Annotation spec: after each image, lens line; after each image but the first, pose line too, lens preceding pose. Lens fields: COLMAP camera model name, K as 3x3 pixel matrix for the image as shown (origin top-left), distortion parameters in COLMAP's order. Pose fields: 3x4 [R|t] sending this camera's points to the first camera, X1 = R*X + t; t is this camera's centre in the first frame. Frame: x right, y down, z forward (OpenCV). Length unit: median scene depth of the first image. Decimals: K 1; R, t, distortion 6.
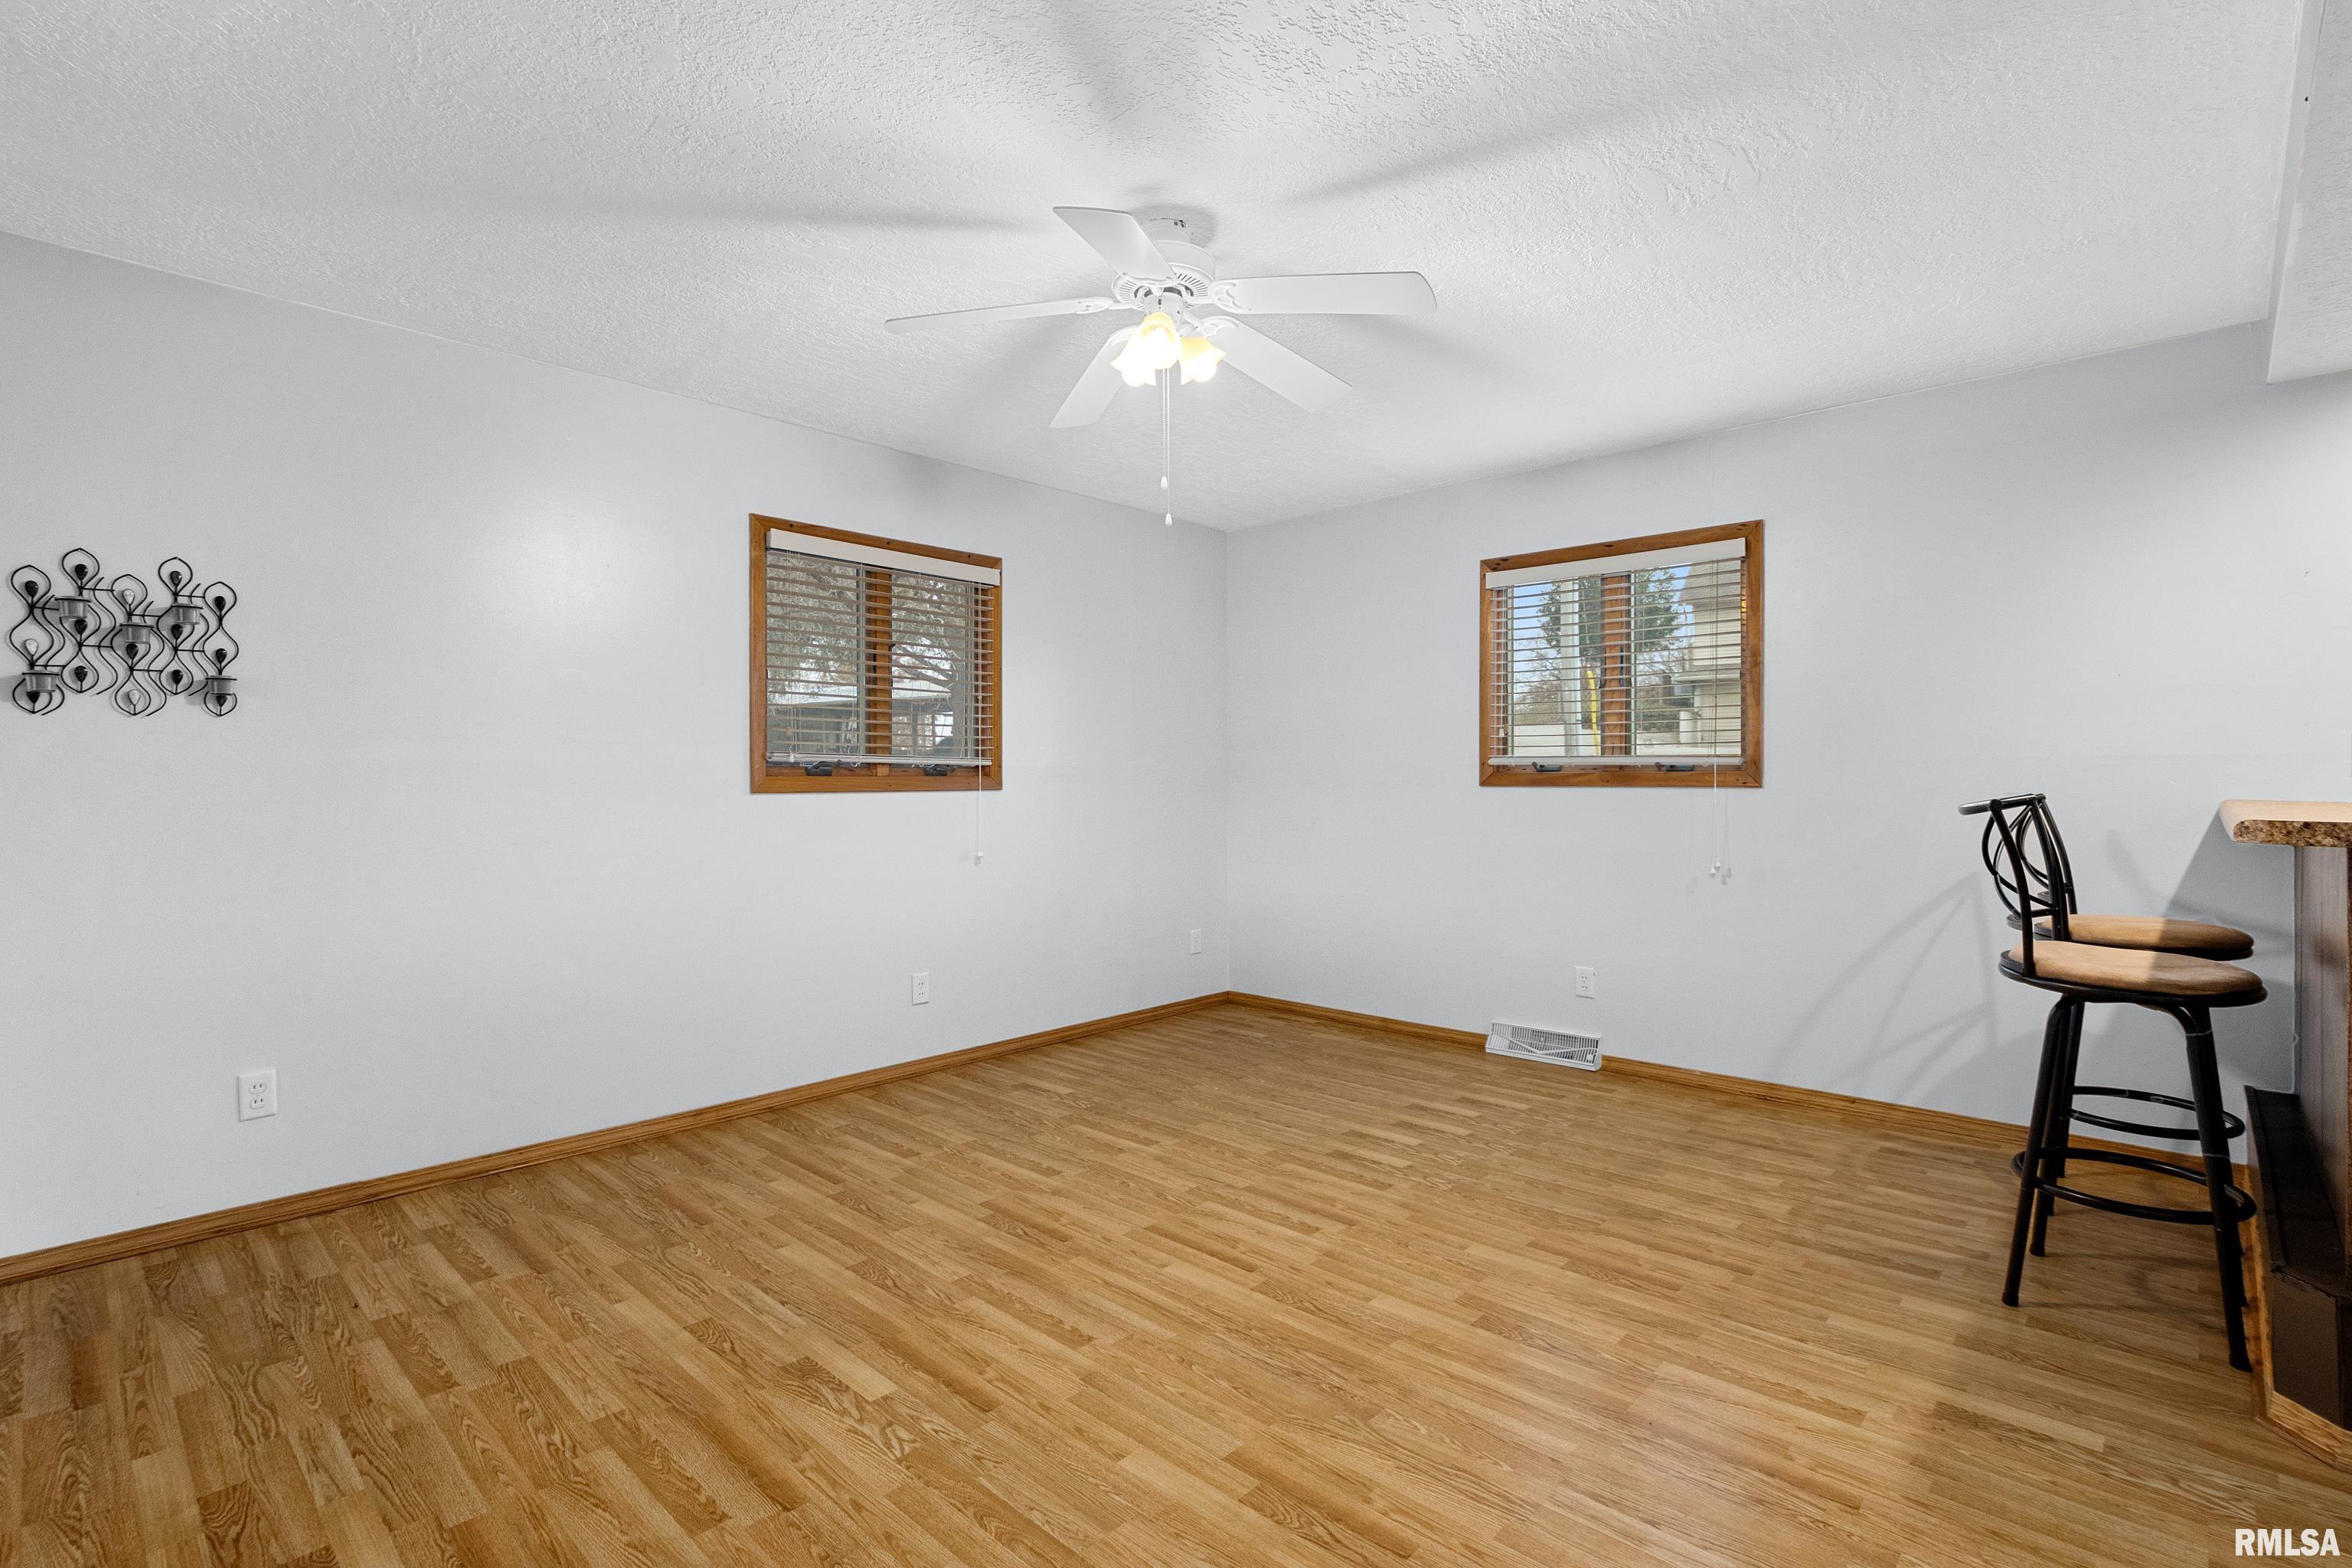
lens RADIAL K [[1105.7, 0, 1166.6], [0, 1105.7, 779.9], [0, 0, 1]] dist [0.000795, -0.001326]
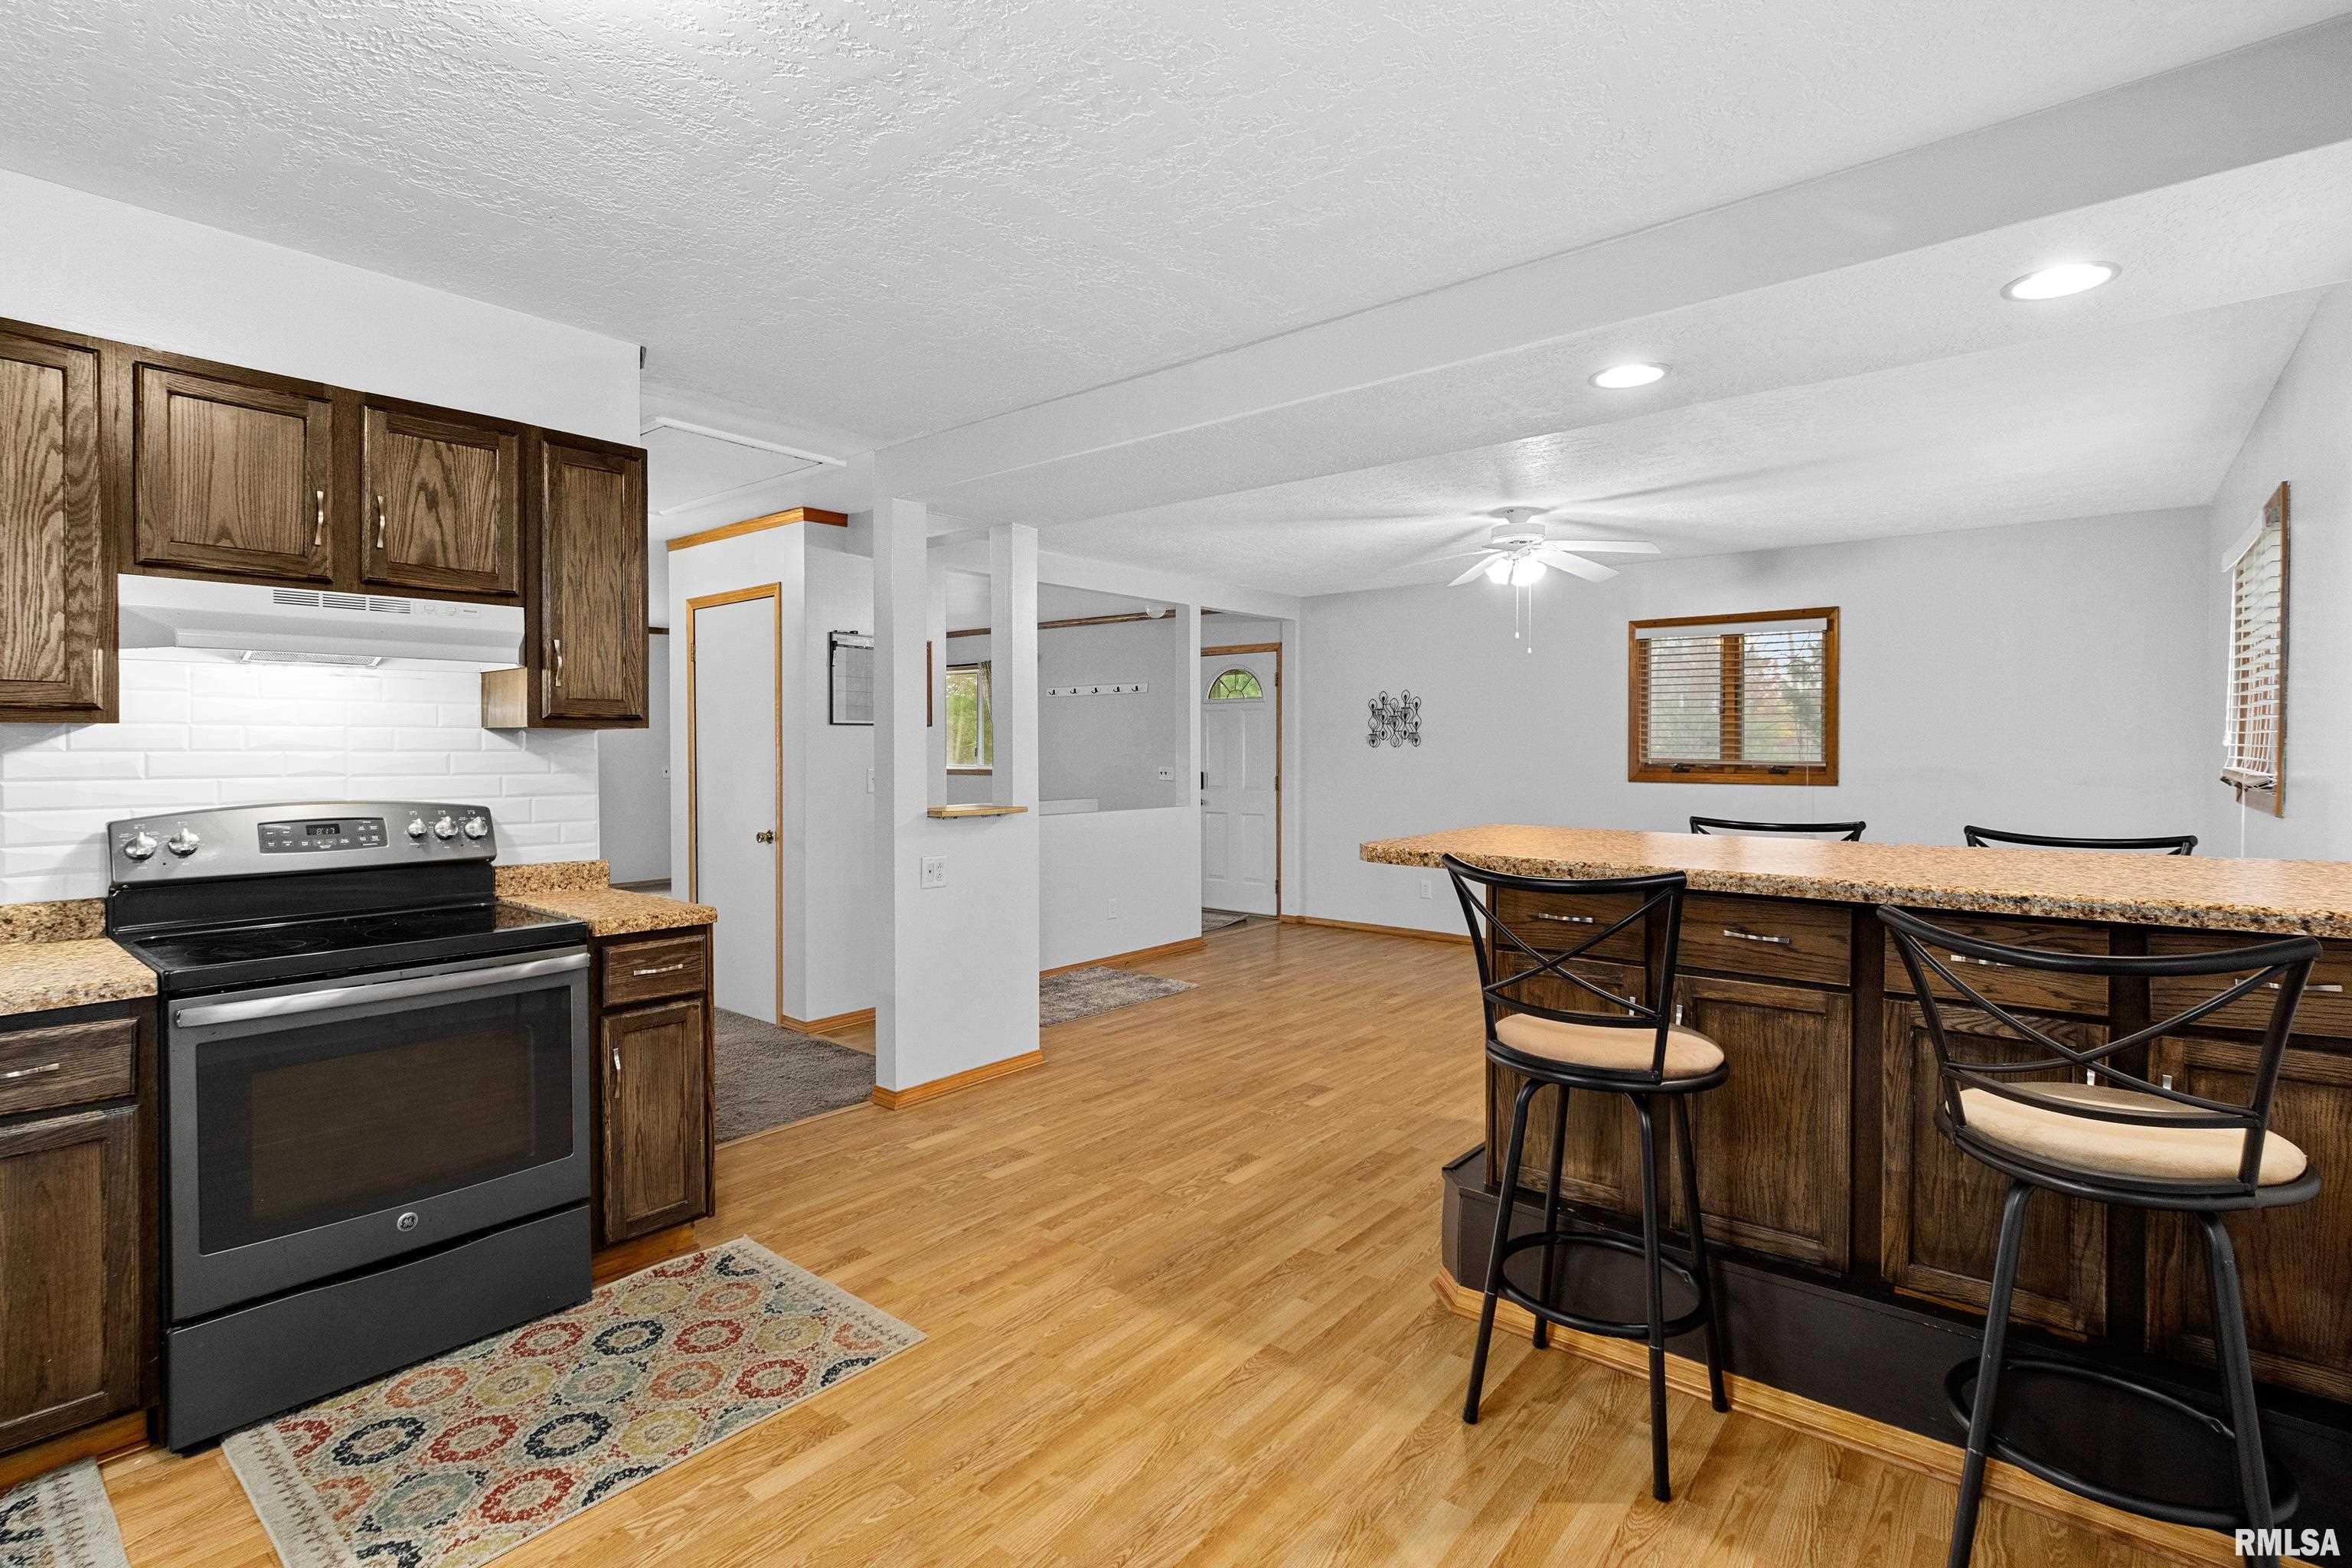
lens RADIAL K [[1105.7, 0, 1144.2], [0, 1105.7, 754.8], [0, 0, 1]] dist [0.000795, -0.001326]
pose [[0.055832, 0.009752, -0.998393, 1.640314], [-0.003667, 0.999948, 0.009562, -0.055116], [0.998433, 0.003127, 0.055864, 0.166954]]
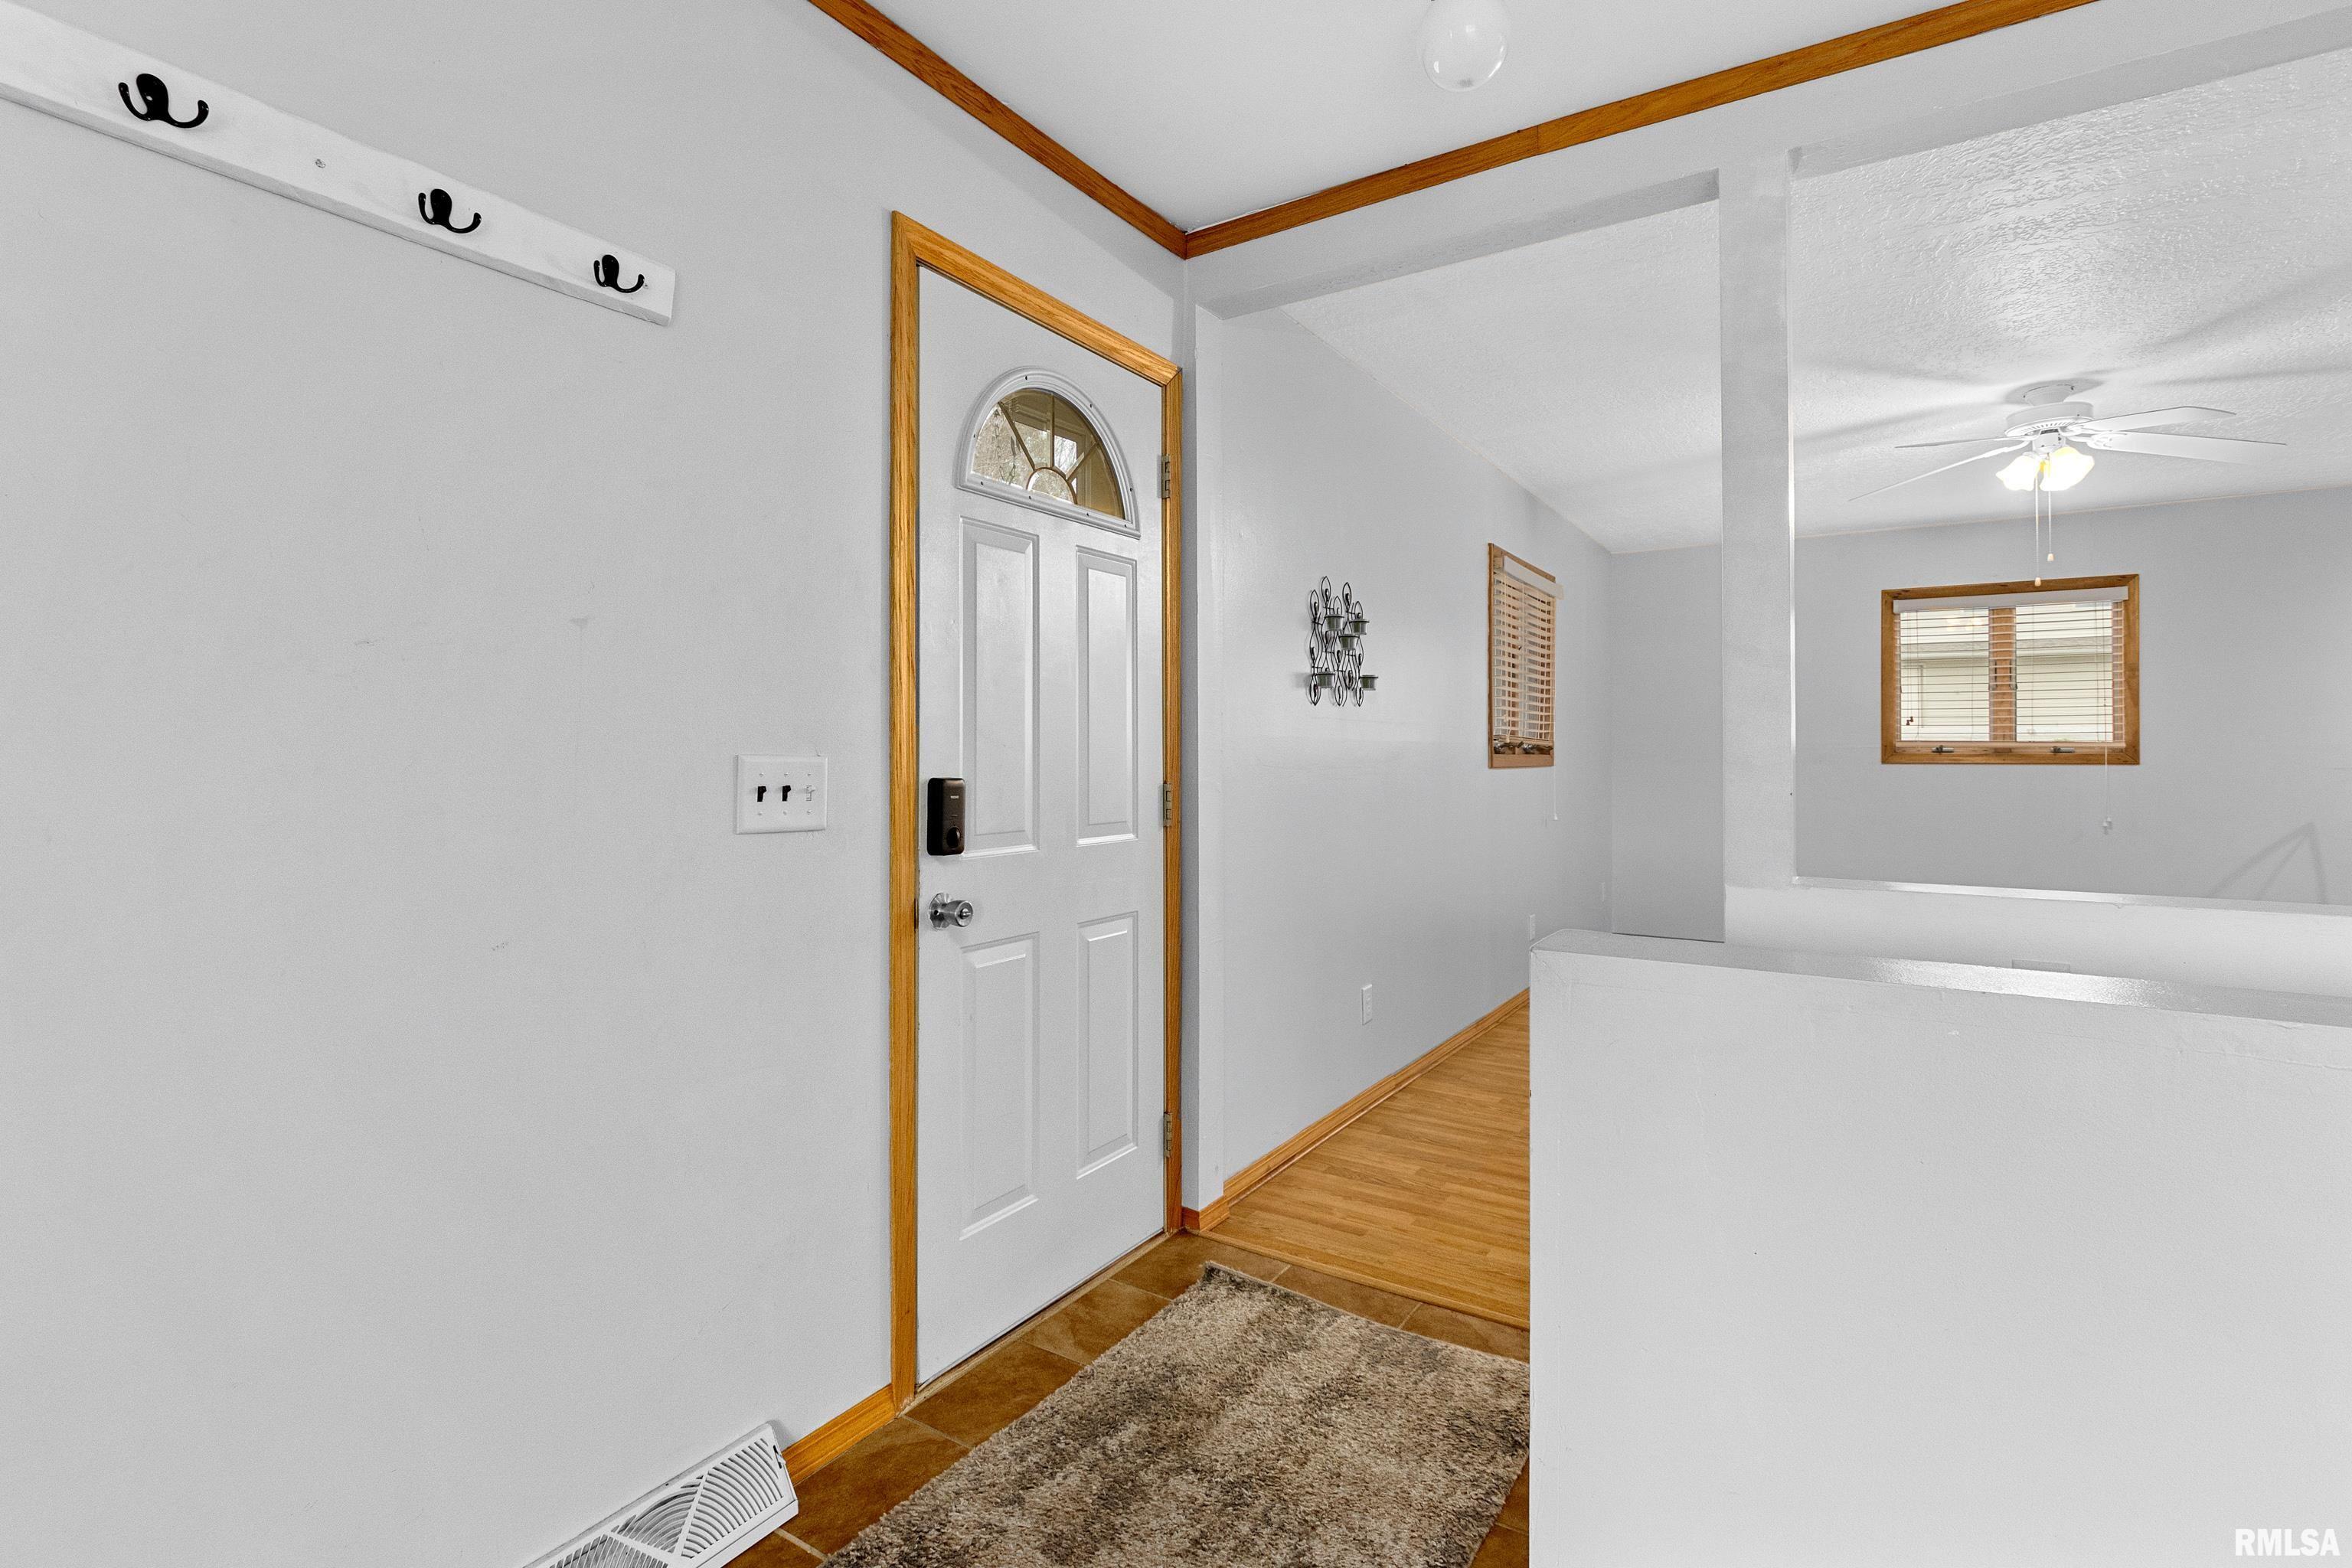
lens RADIAL K [[1105.7, 0, 1168.8], [0, 1105.7, 740.6], [0, 0, 1]] dist [0.000795, -0.001326]
pose [[0.982542, 0.005520, 0.185958, -1.188094], [-0.002818, 0.999887, -0.014793, 0.001204], [-0.186019, 0.014010, 0.982446, -0.196045]]
